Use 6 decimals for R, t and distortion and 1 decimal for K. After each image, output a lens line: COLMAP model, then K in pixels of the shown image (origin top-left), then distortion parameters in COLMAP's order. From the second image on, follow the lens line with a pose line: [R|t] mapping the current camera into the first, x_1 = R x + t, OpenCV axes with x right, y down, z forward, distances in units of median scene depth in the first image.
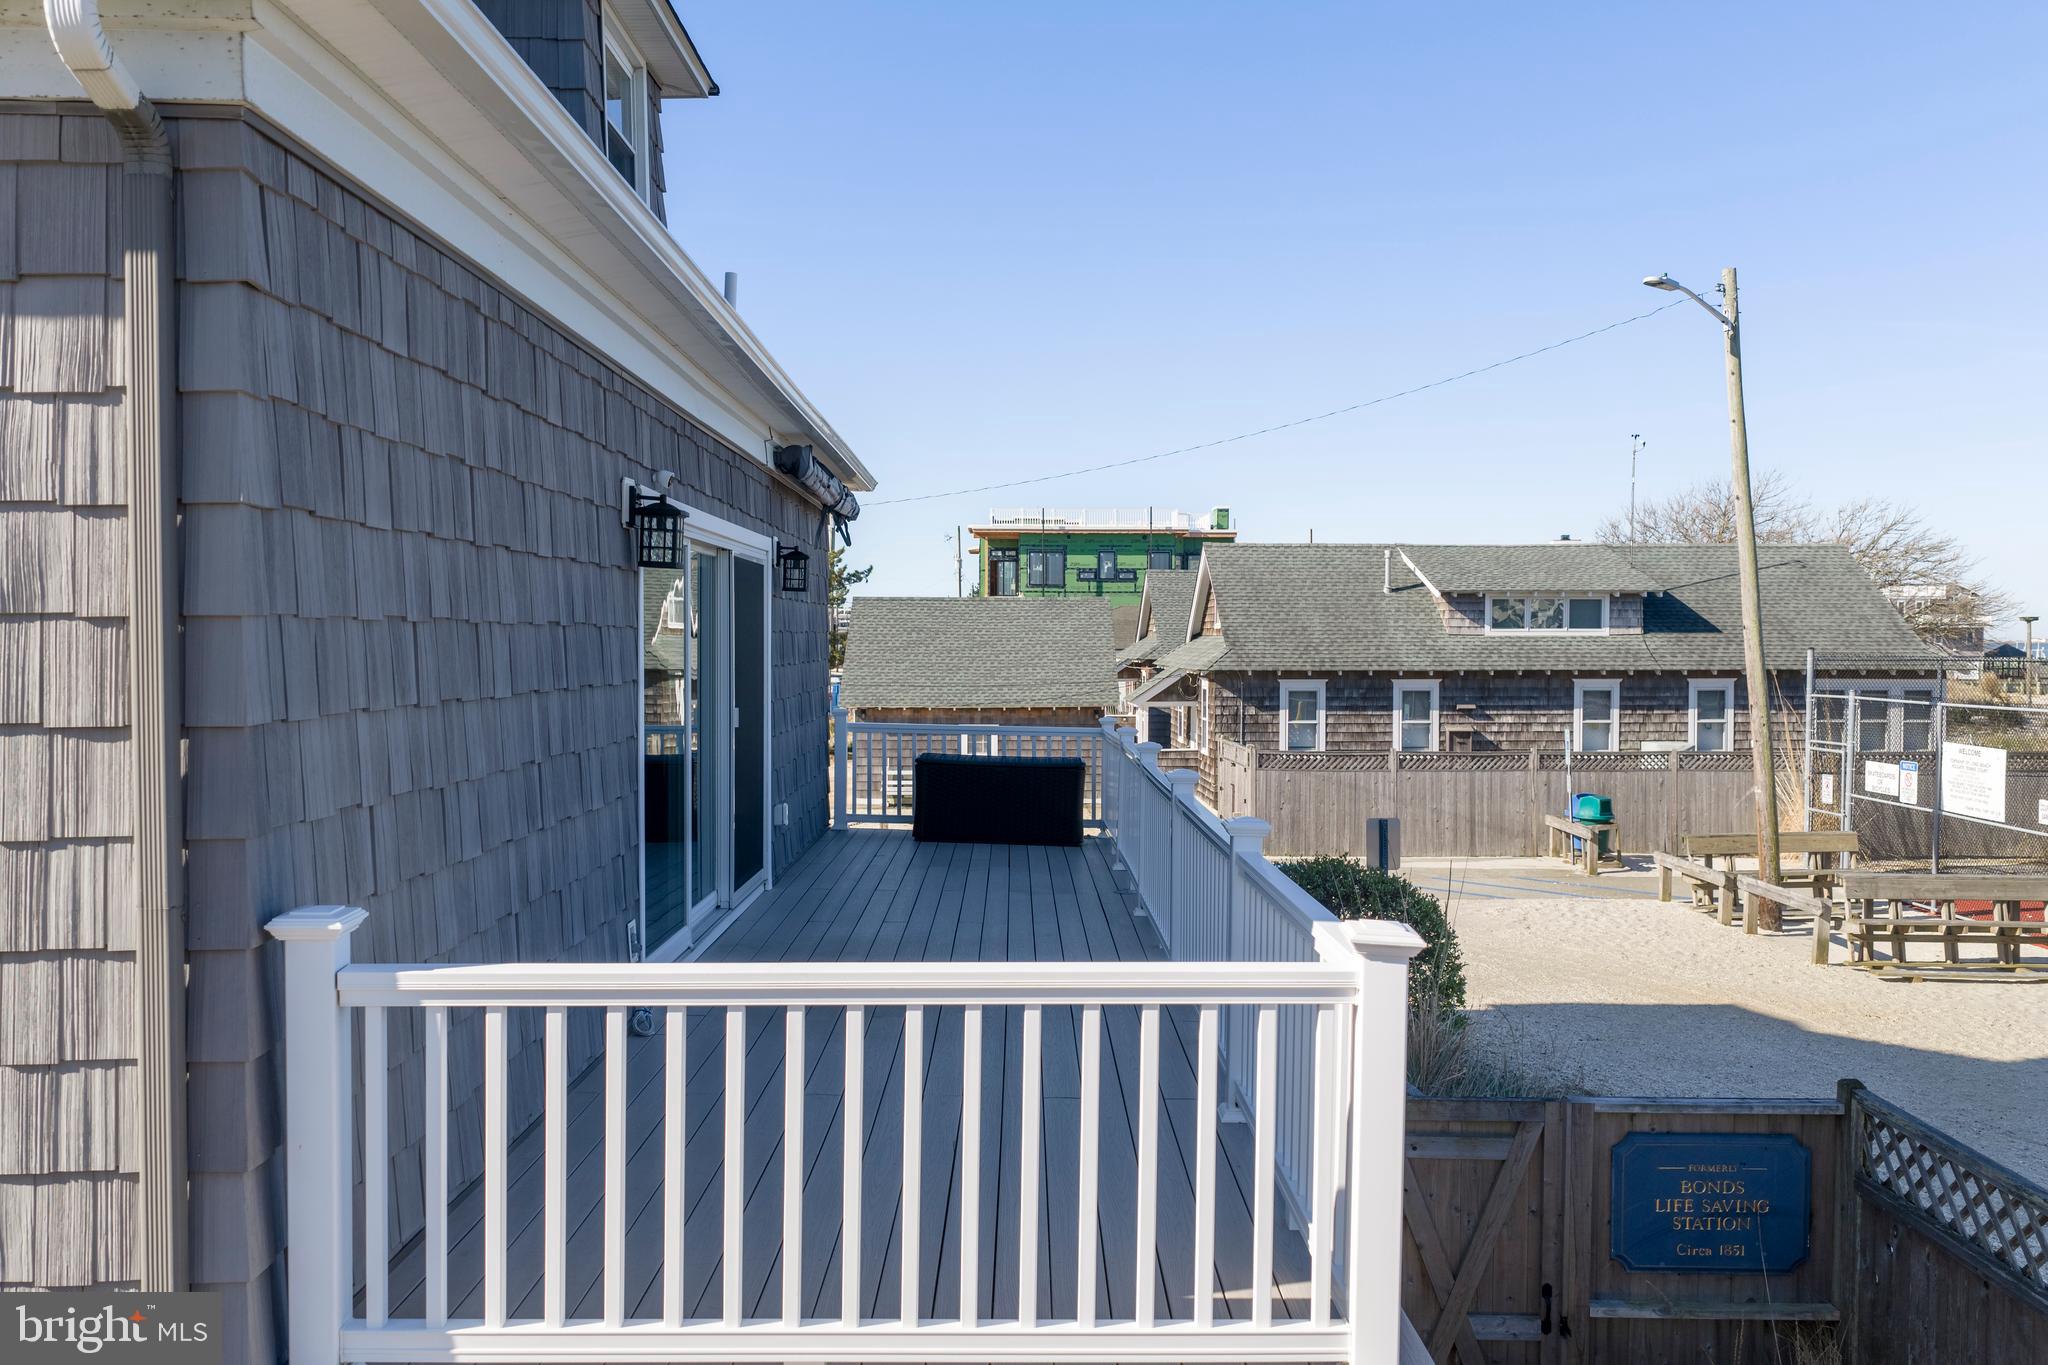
lens RADIAL K [[1680.7, 0, 1026.0], [0, 1680.7, 682.9], [0, 0, 1]] dist [-0.003140, 0.006317]
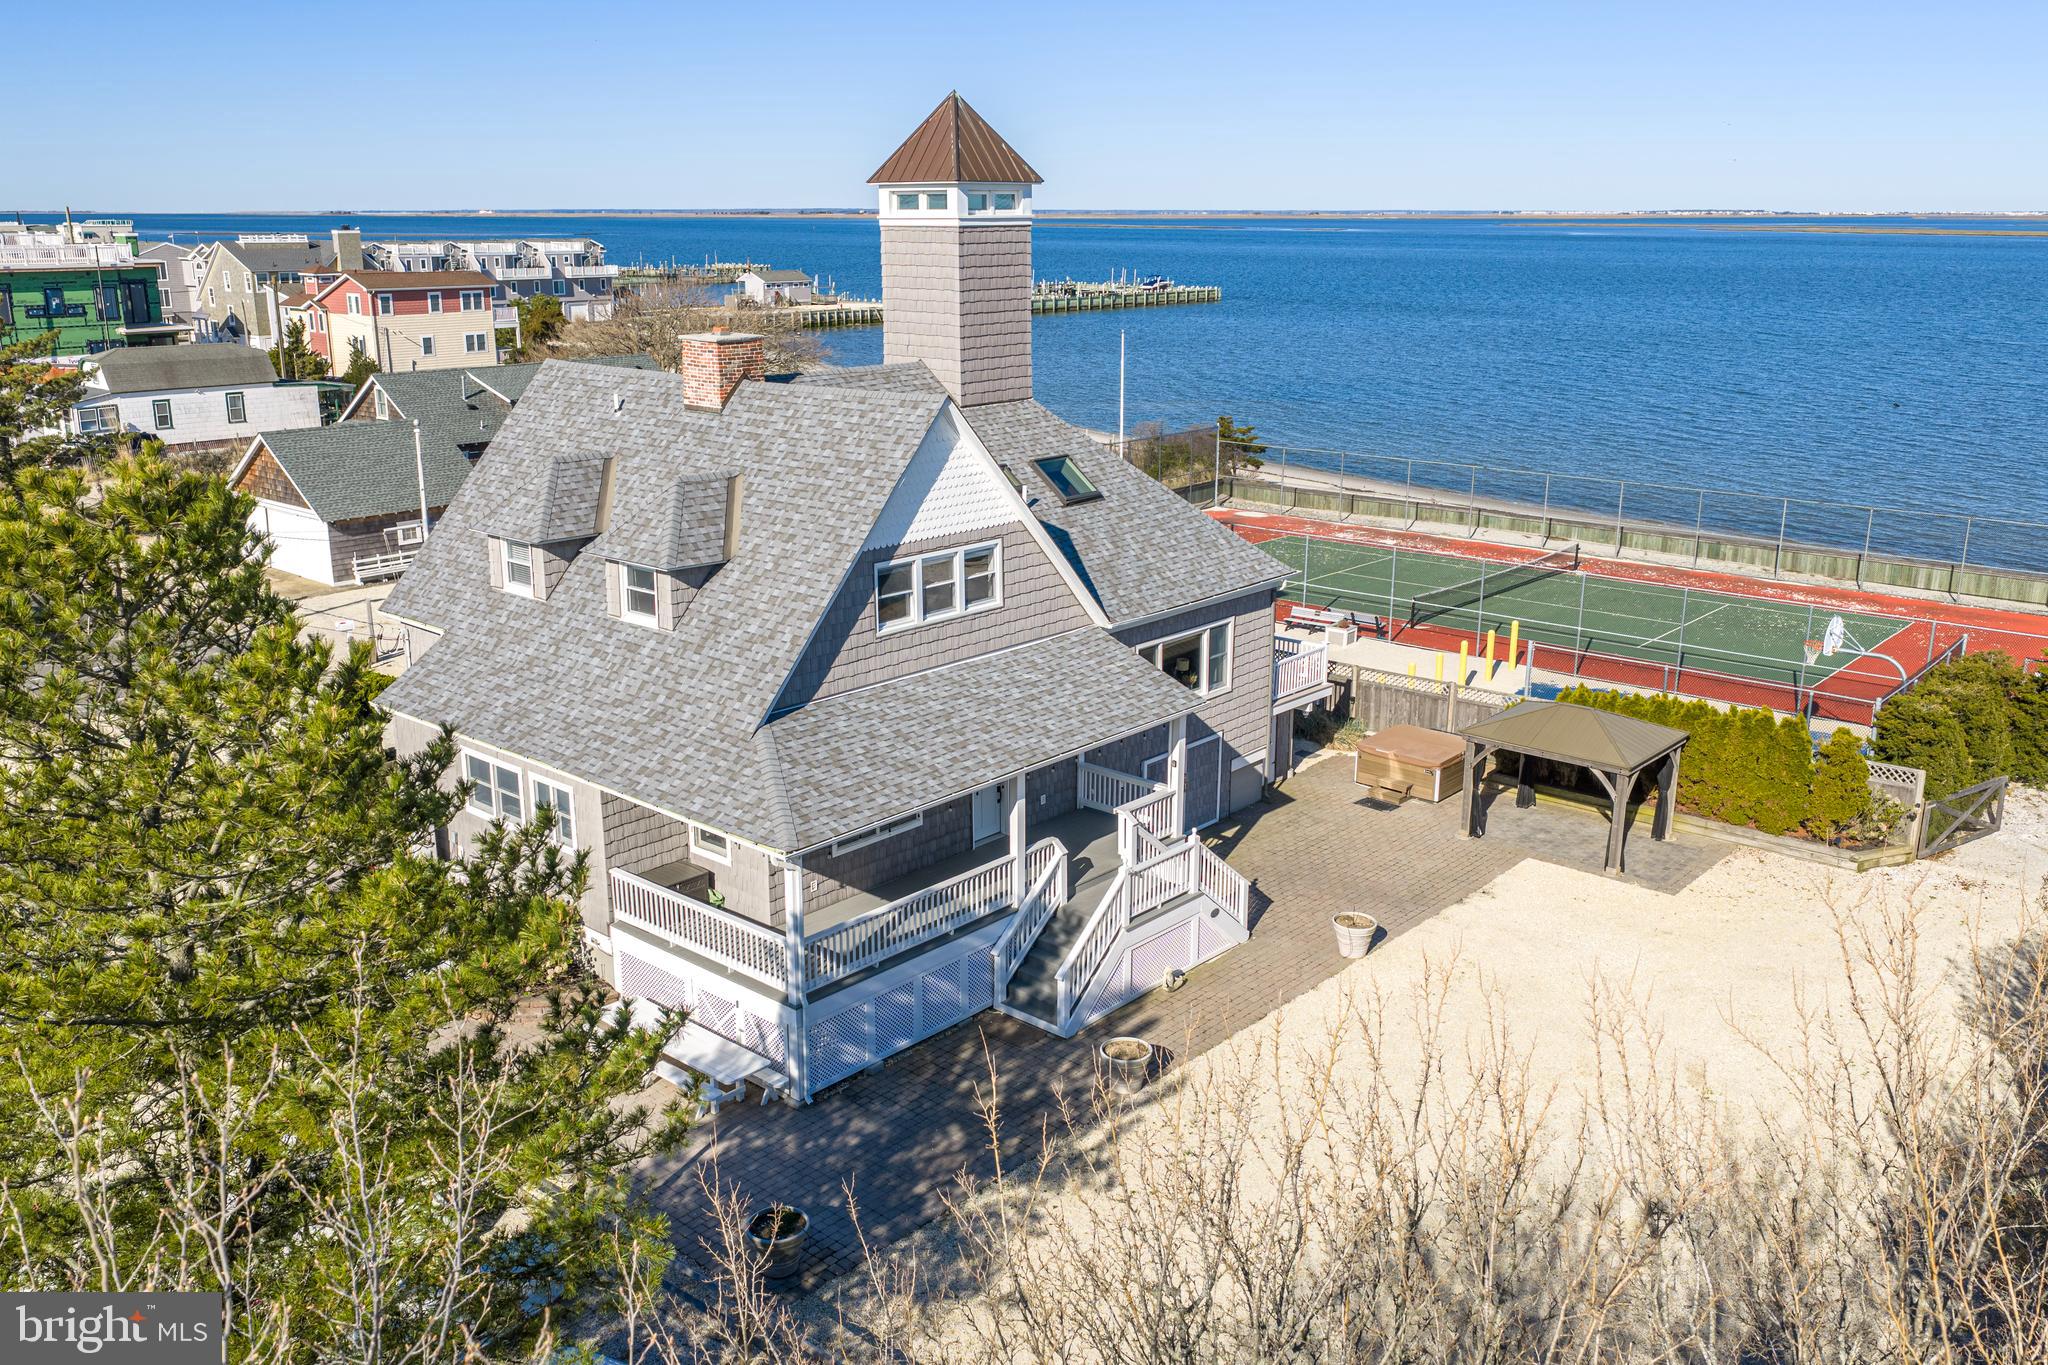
lens RADIAL K [[1680.7, 0, 1026.3], [0, 1680.7, 682.9], [0, 0, 1]] dist [-0.003140, 0.006317]
pose [[0.673369, -0.199099, 0.711993, -1.009284], [0.019530, 0.967509, 0.252080, -0.271814], [-0.739049, -0.155838, 0.655379, -0.563772]]
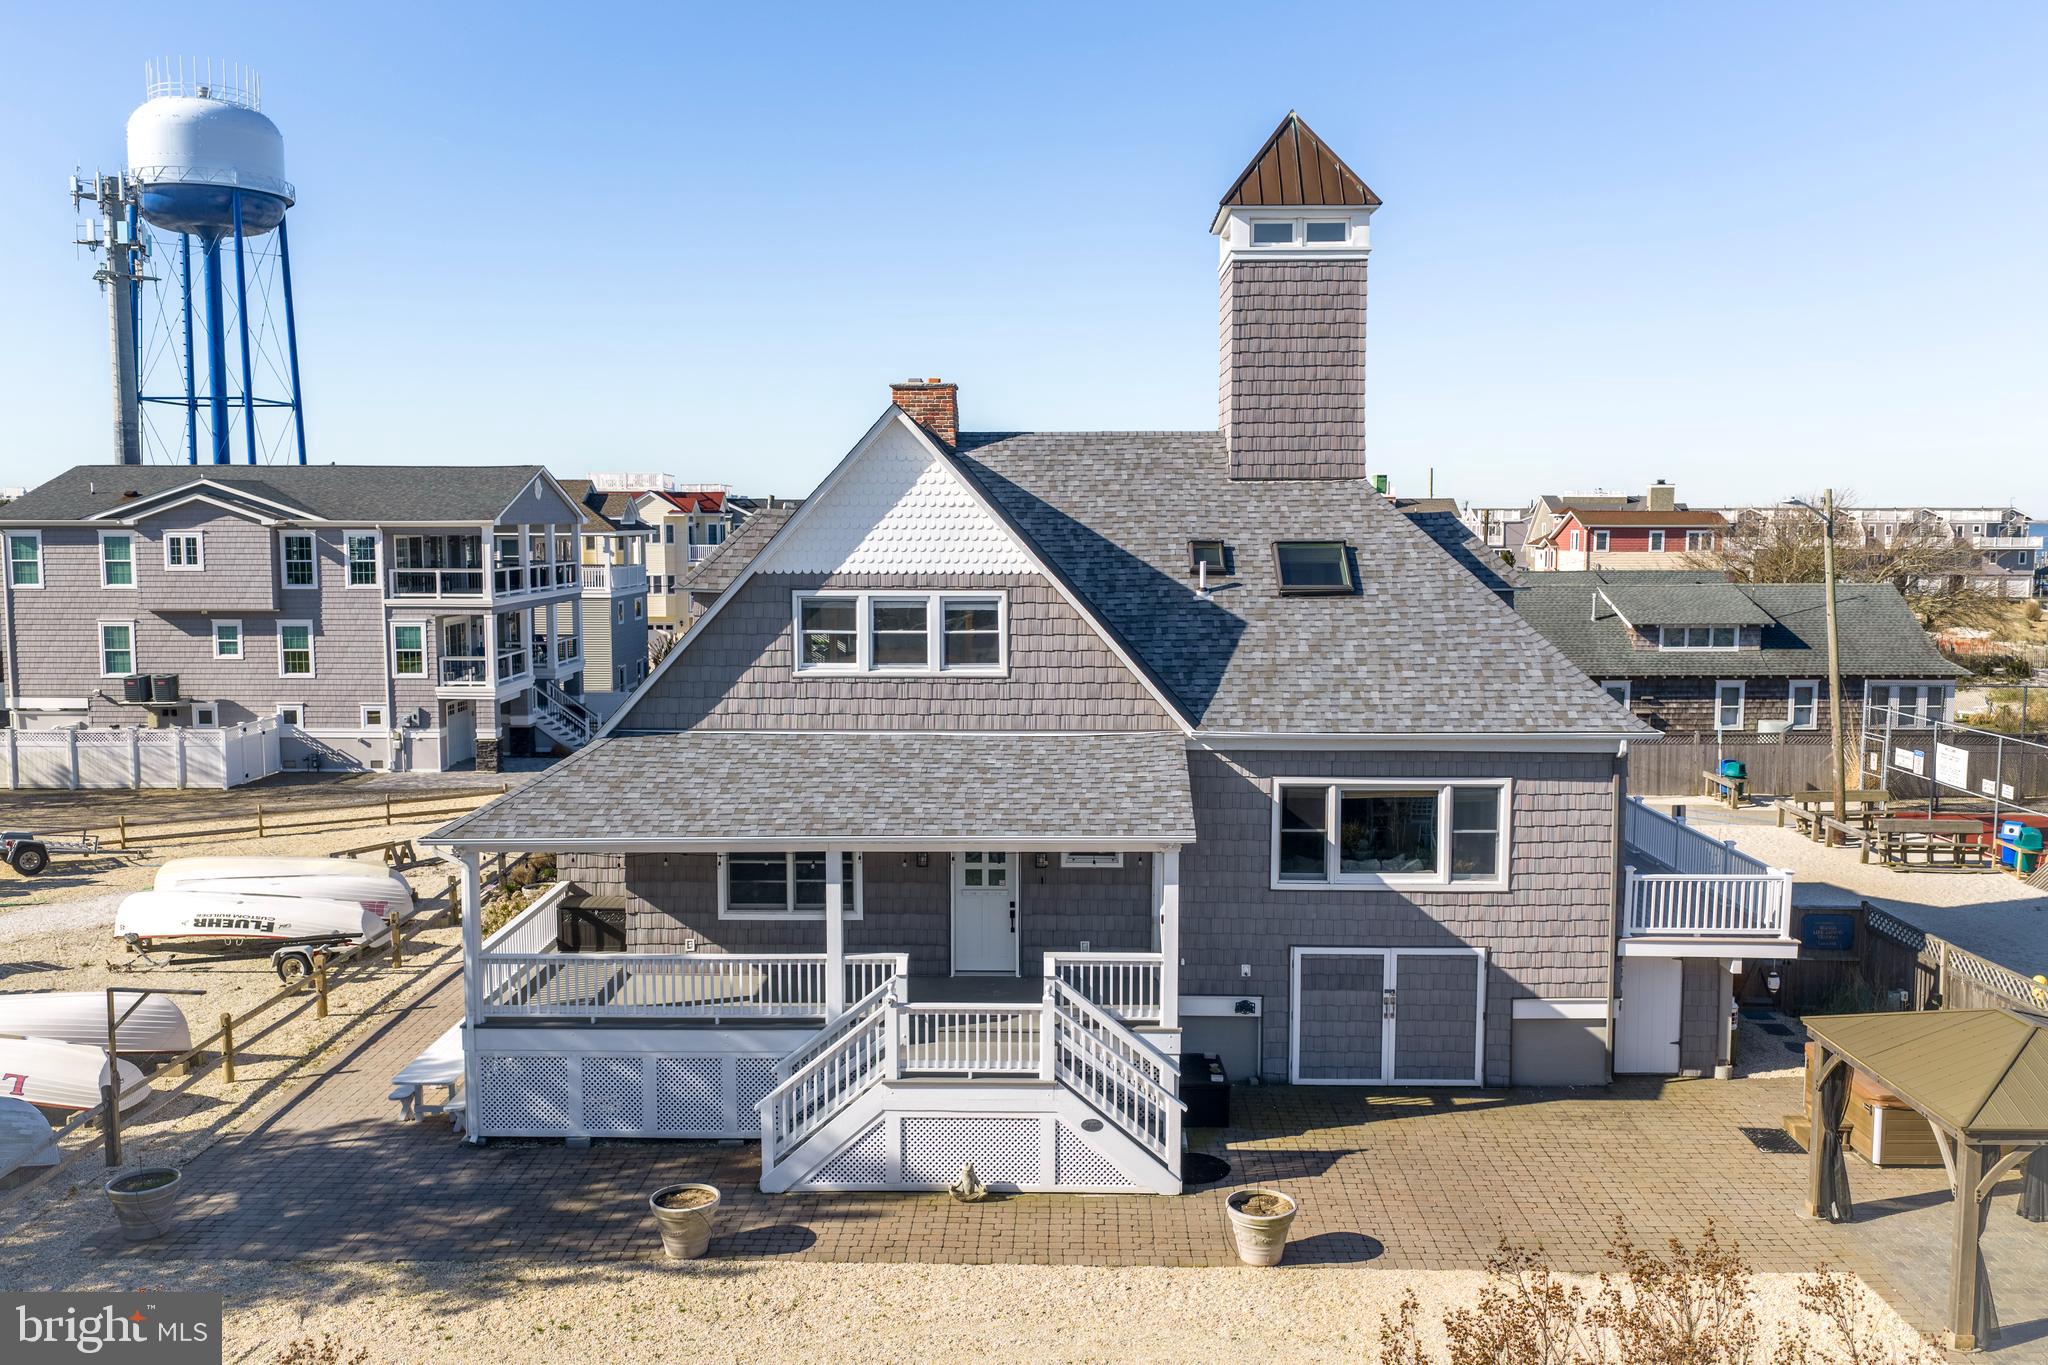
lens RADIAL K [[1680.7, 0, 1026.1], [0, 1680.7, 681.1], [0, 0, 1]] dist [-0.003140, 0.006317]
pose [[0.999518, 0.001622, -0.031004, -0.312777], [0.000563, 0.997523, 0.070342, -0.128497], [0.031041, -0.070325, 0.997041, -0.682105]]
